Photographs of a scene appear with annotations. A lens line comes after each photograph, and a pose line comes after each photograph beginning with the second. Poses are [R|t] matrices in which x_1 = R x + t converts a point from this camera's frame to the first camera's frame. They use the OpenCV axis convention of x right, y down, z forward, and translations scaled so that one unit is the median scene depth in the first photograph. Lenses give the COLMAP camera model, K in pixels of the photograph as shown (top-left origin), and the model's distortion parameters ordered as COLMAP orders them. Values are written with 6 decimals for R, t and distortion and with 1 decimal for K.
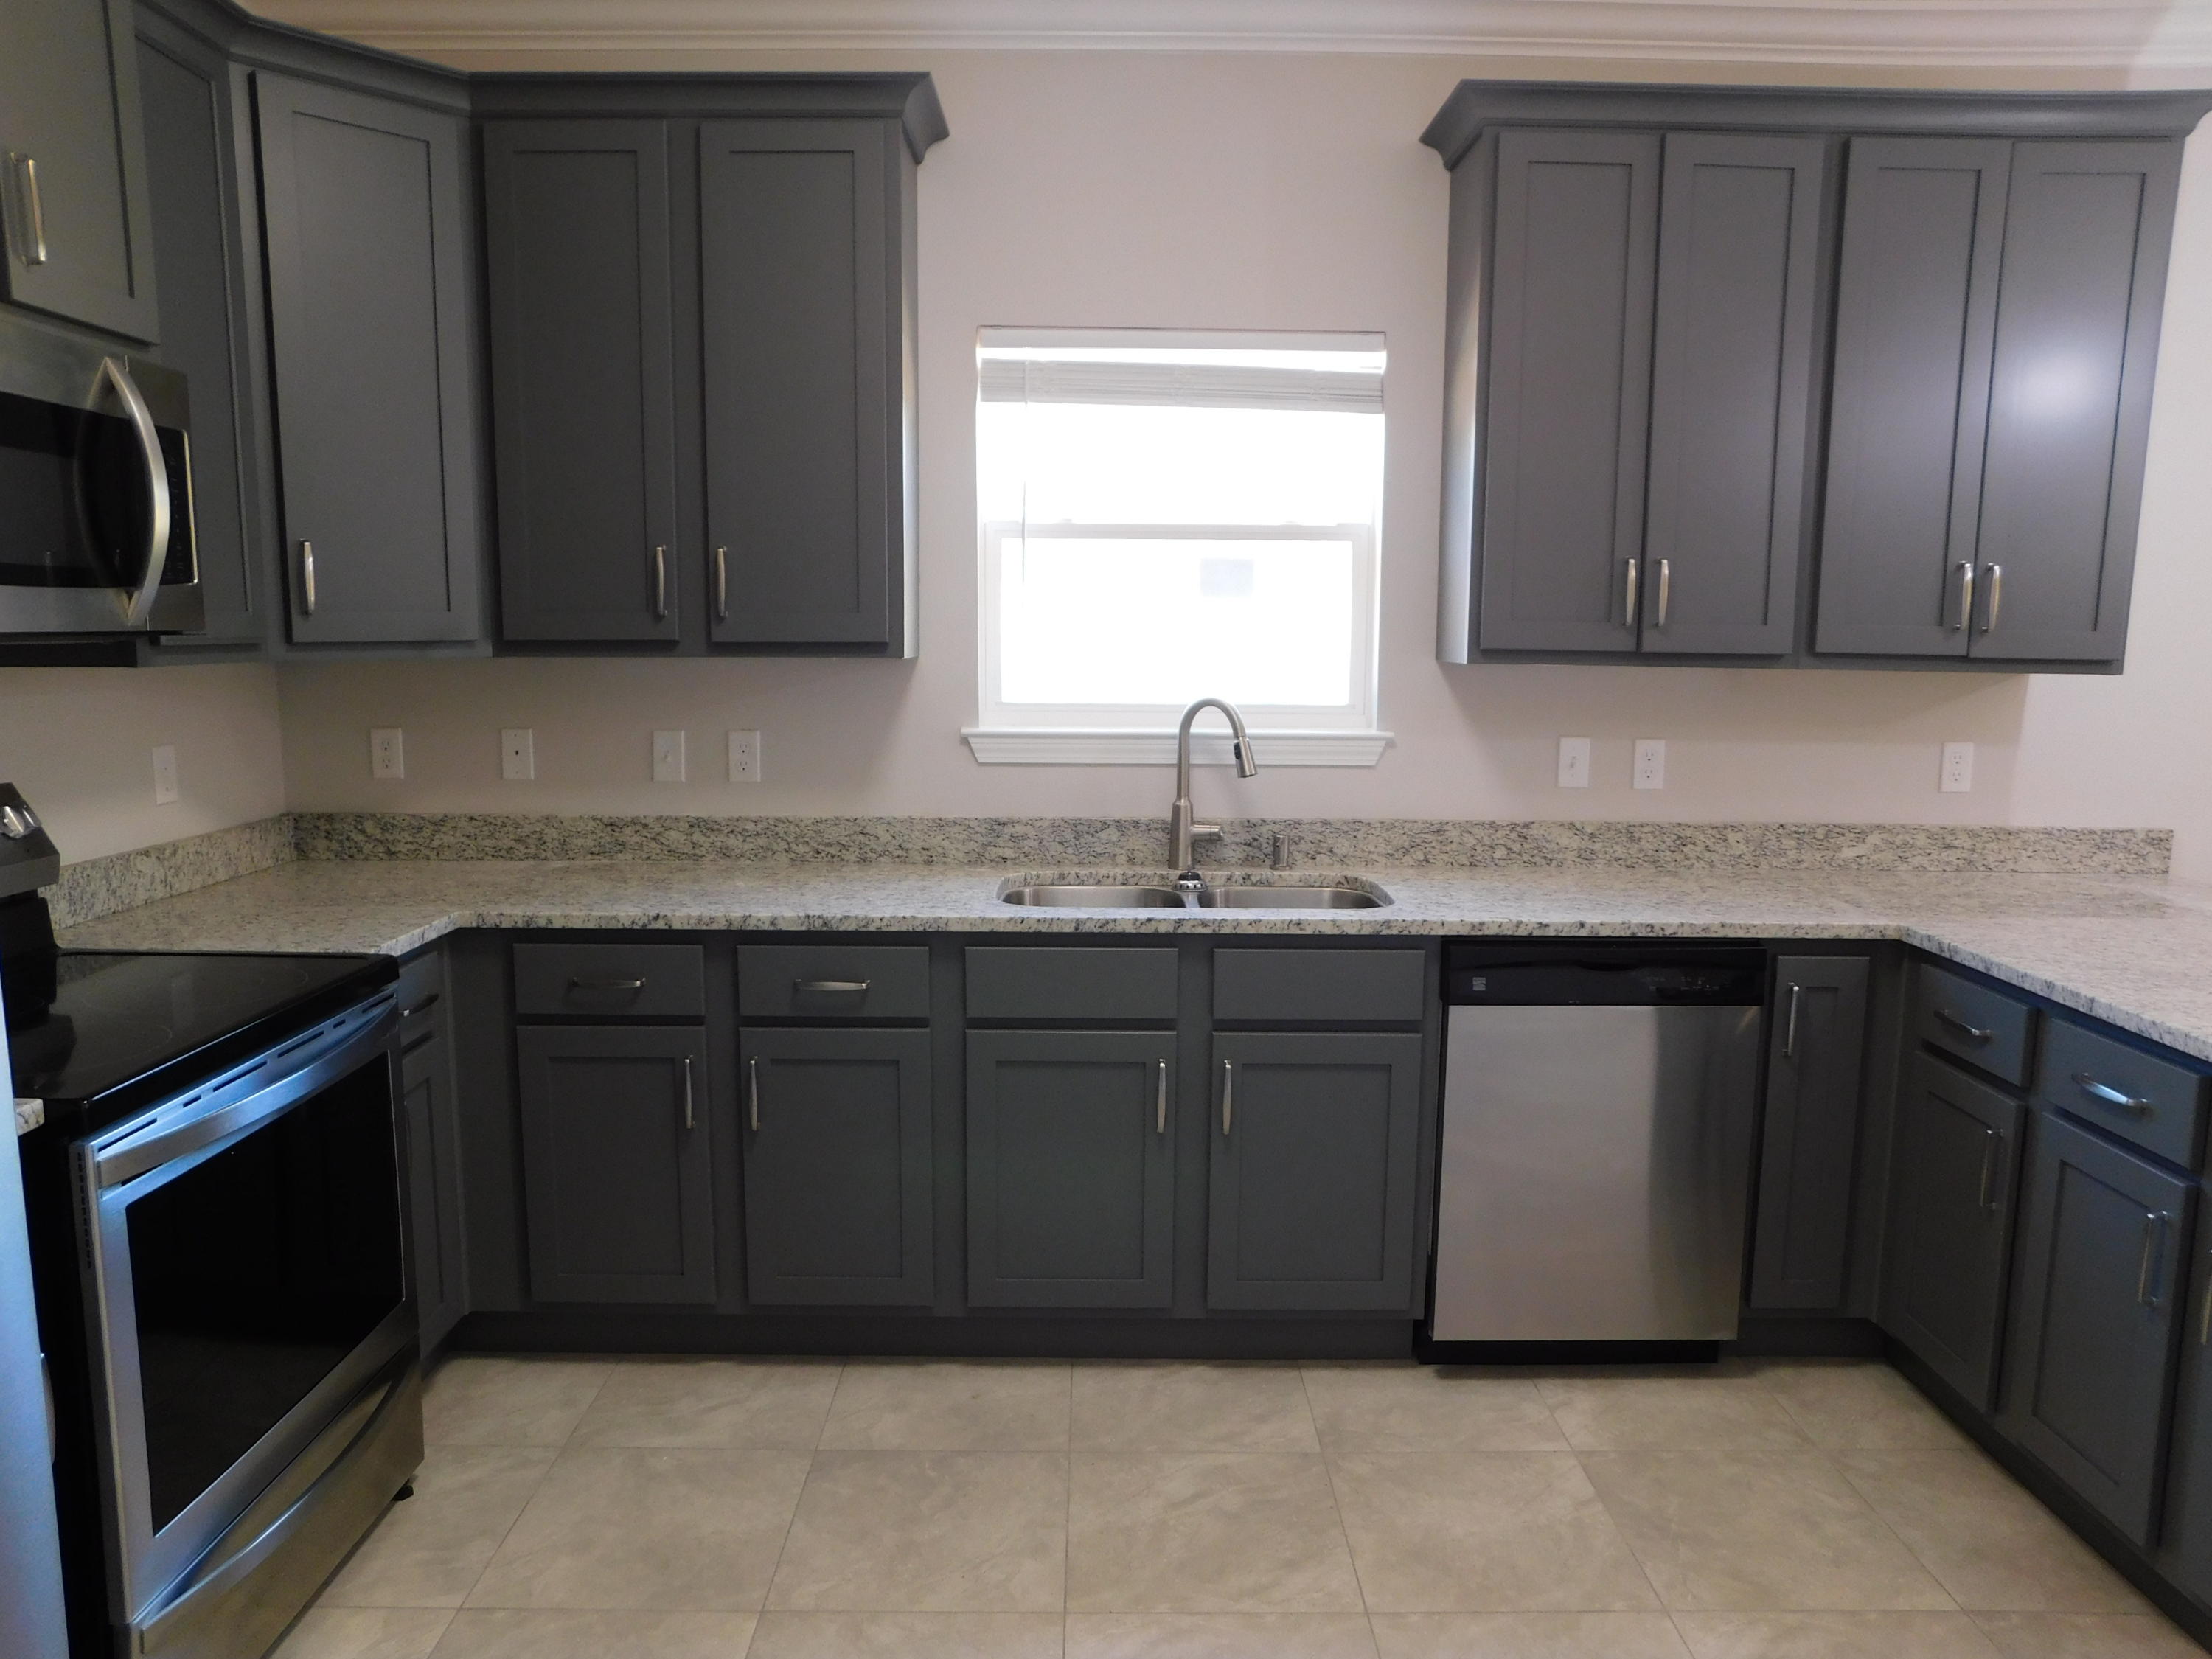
lens RADIAL K [[1559.9, 0, 1091.2], [0, 1559.9, 887.4], [0, 0, 1]] dist [-0.092039, 0.073712]
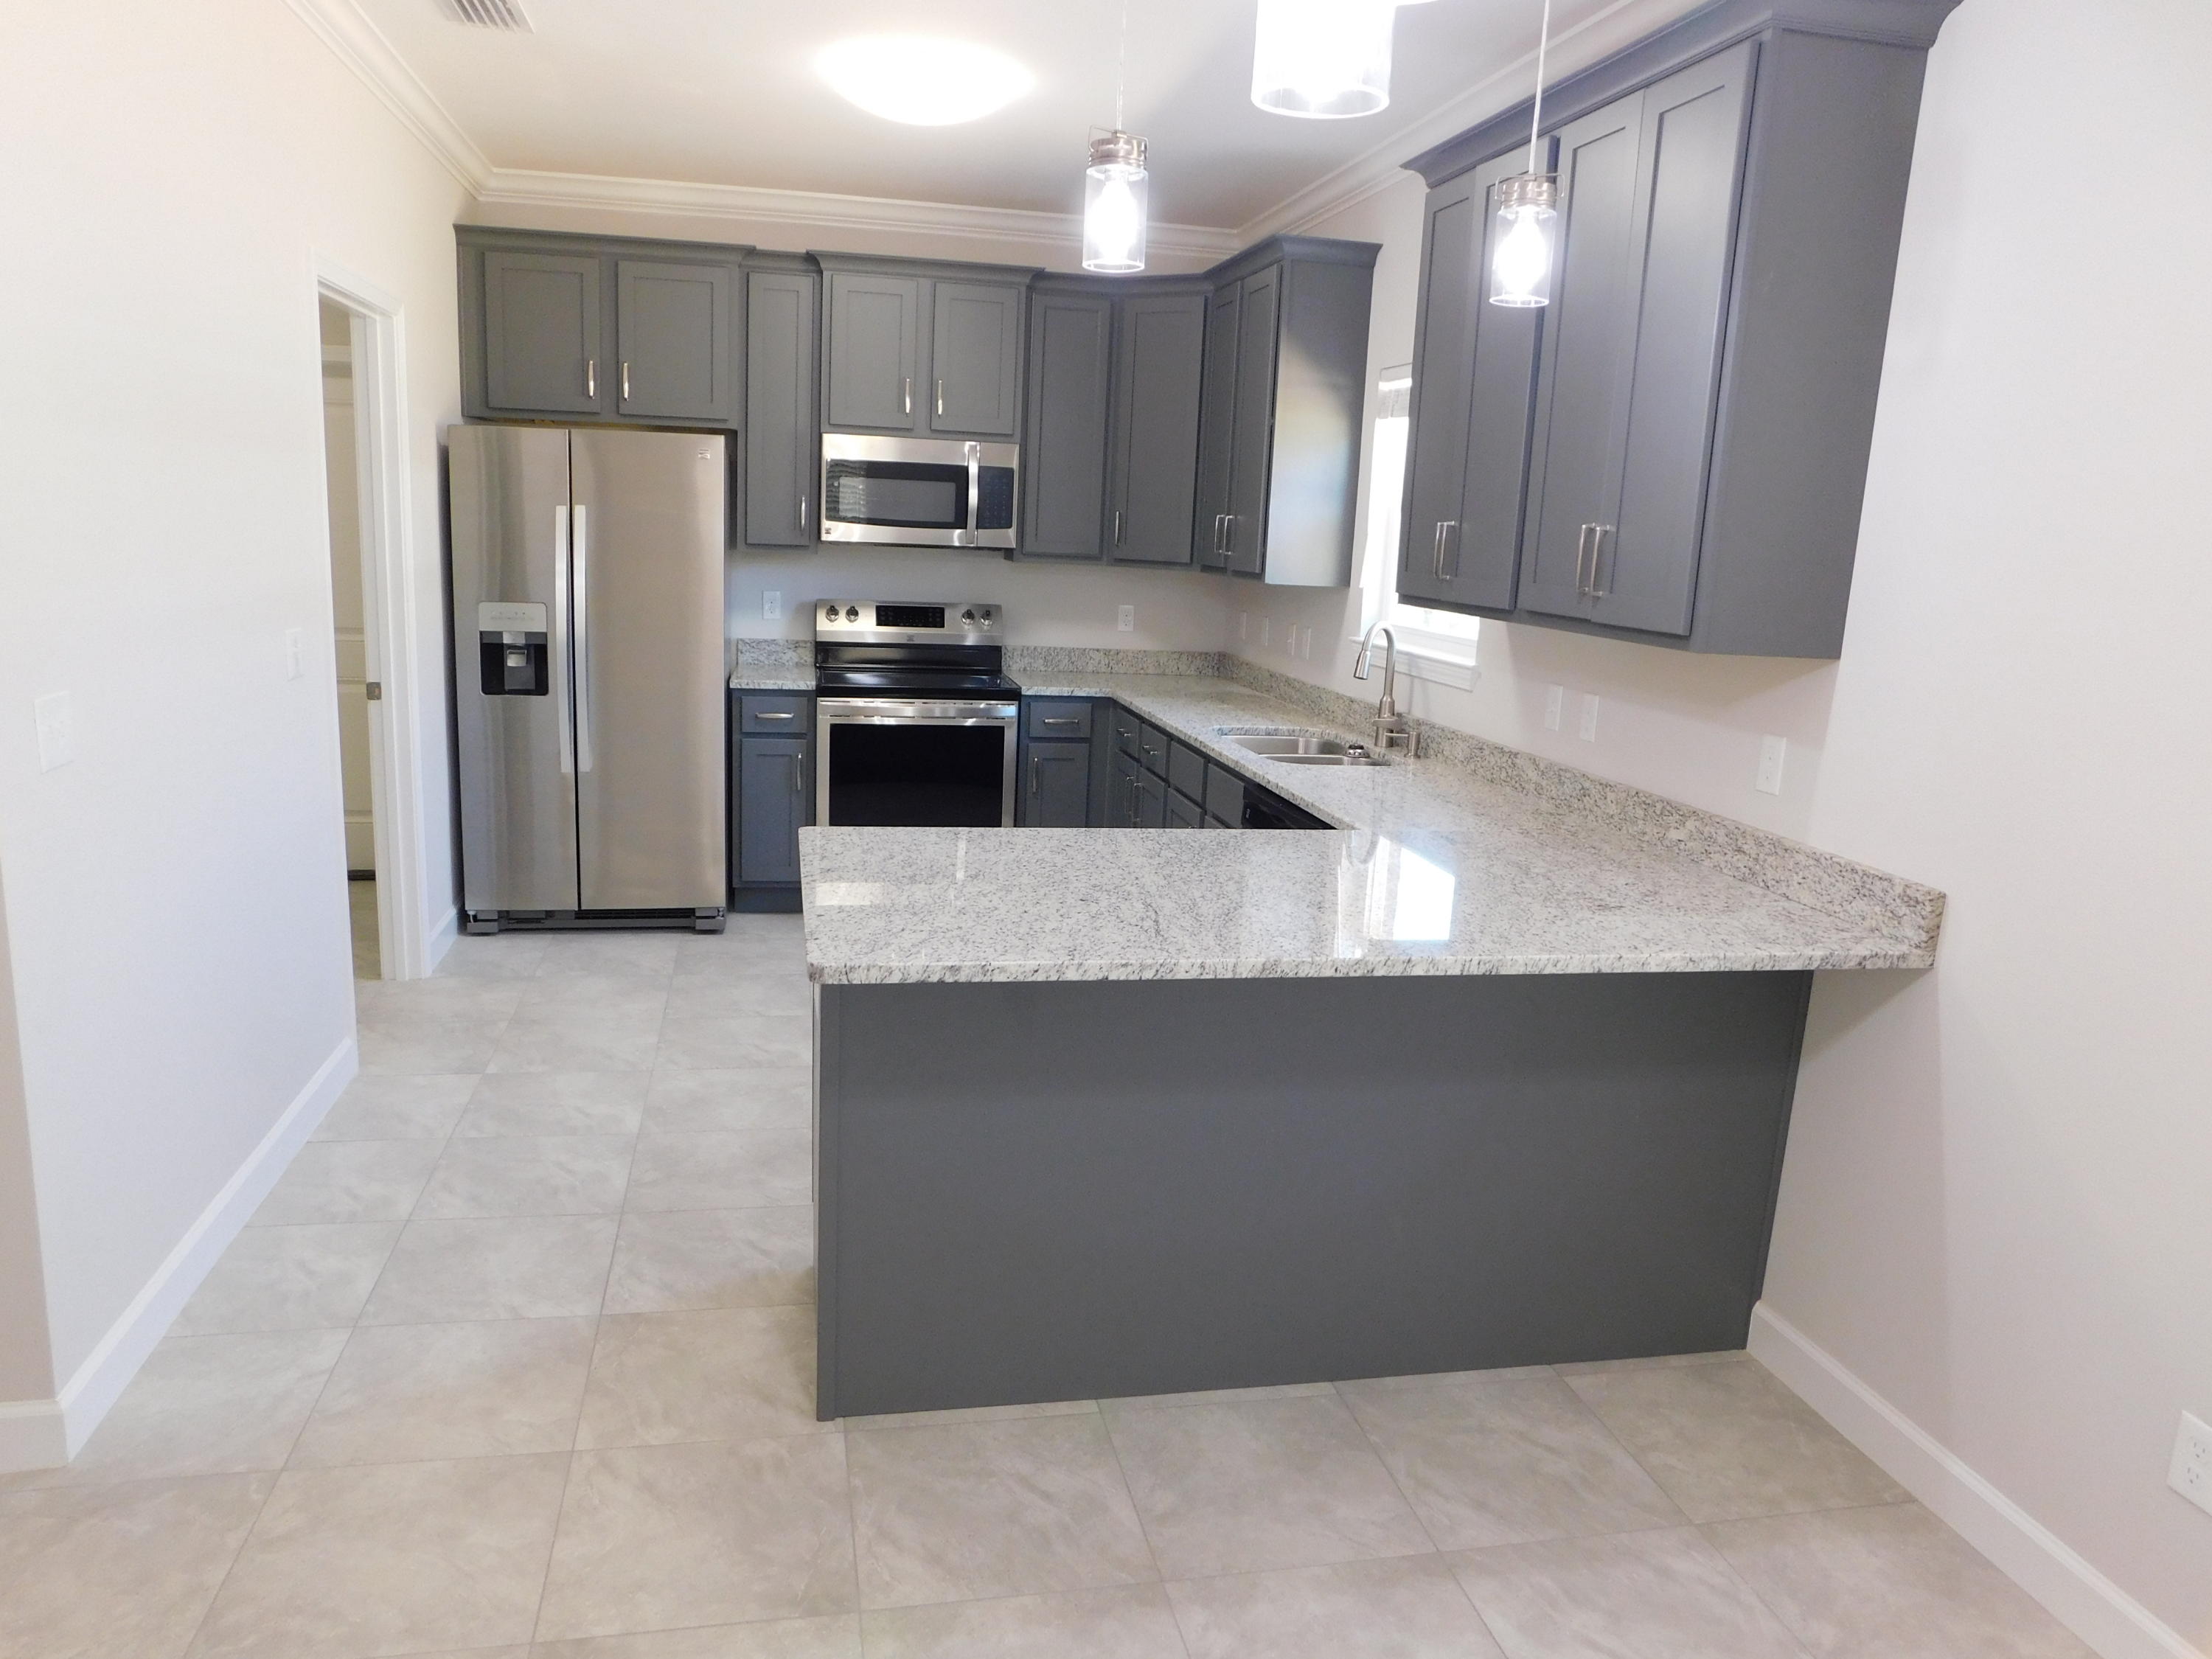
lens RADIAL K [[1529.1, 0, 1110.2], [0, 1529.1, 835.8], [0, 0, 1]] dist [-0.070101, 0.058226]
pose [[0.213080, 0.199575, -0.956434, 1.320927], [-0.215627, 0.964384, 0.153195, -0.090372], [0.952944, 0.173590, 0.248525, 0.436213]]
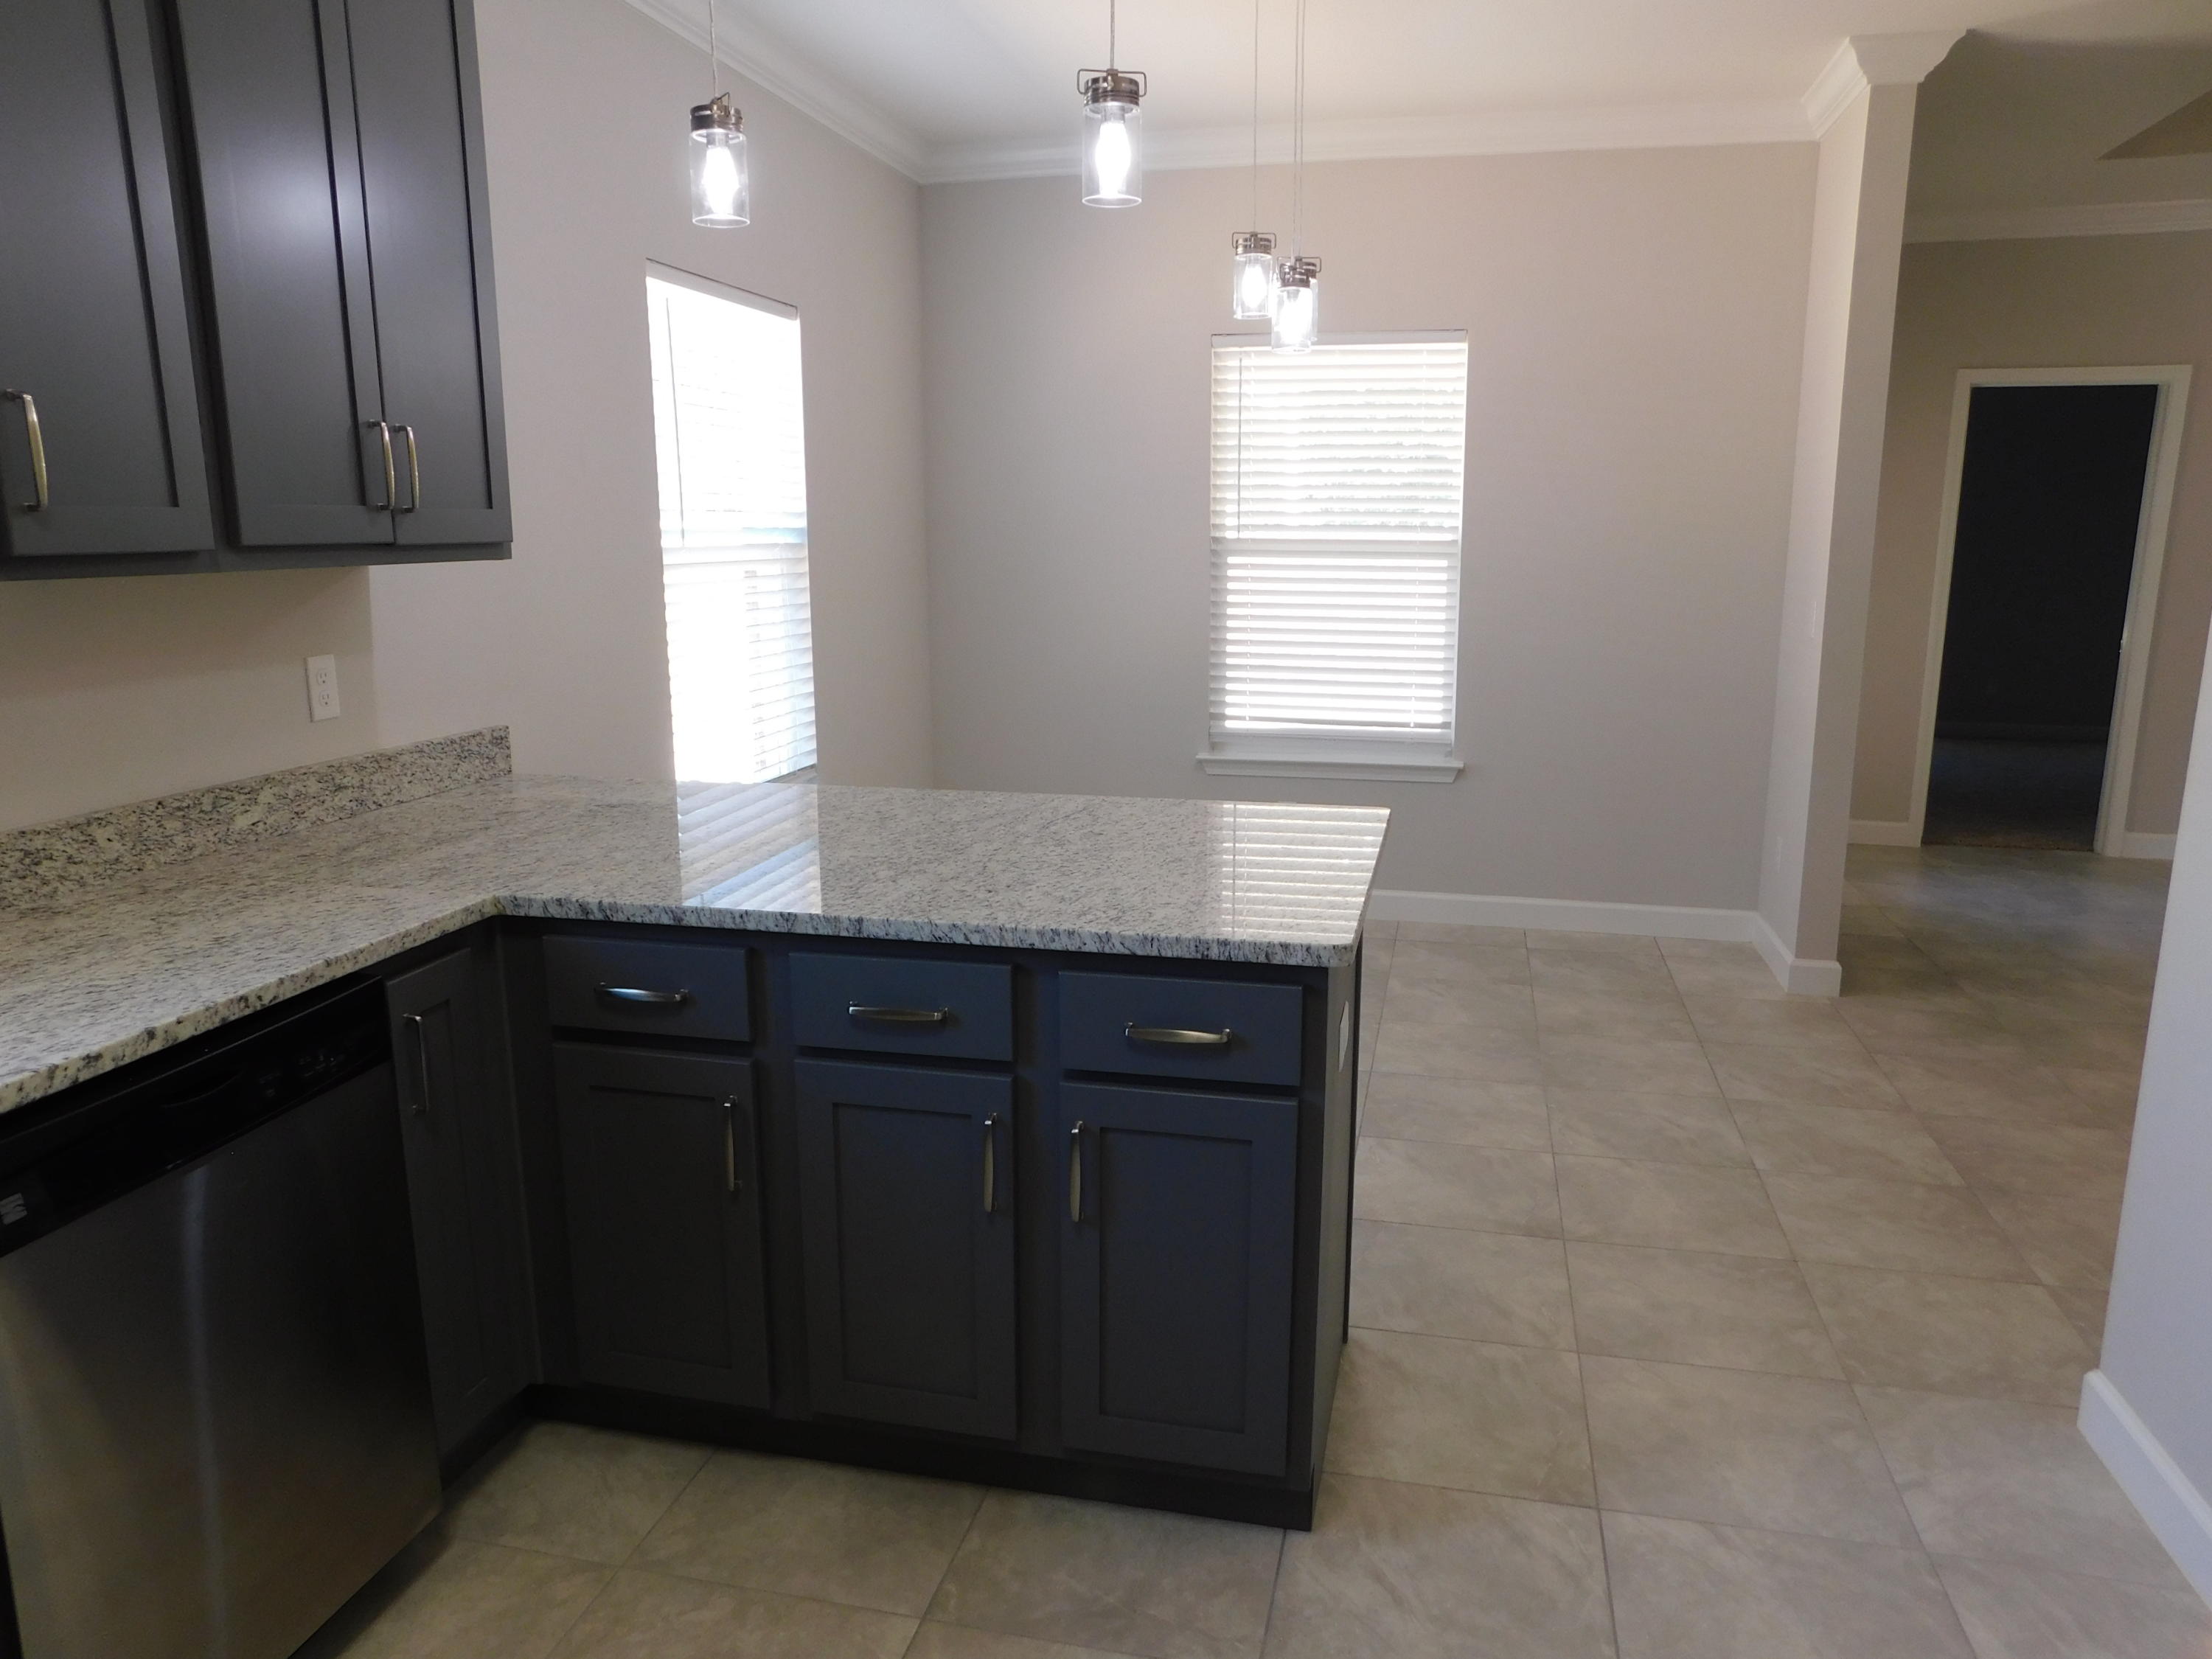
lens RADIAL K [[1531.9, 0, 1106.9], [0, 1531.9, 834.9], [0, 0, 1]] dist [-0.073581, 0.067283]
pose [[0.224574, -0.206898, 0.952239, -0.099927], [0.171869, 0.970290, 0.170287, -0.068187], [-0.959181, 0.125419, 0.253461, 0.423238]]
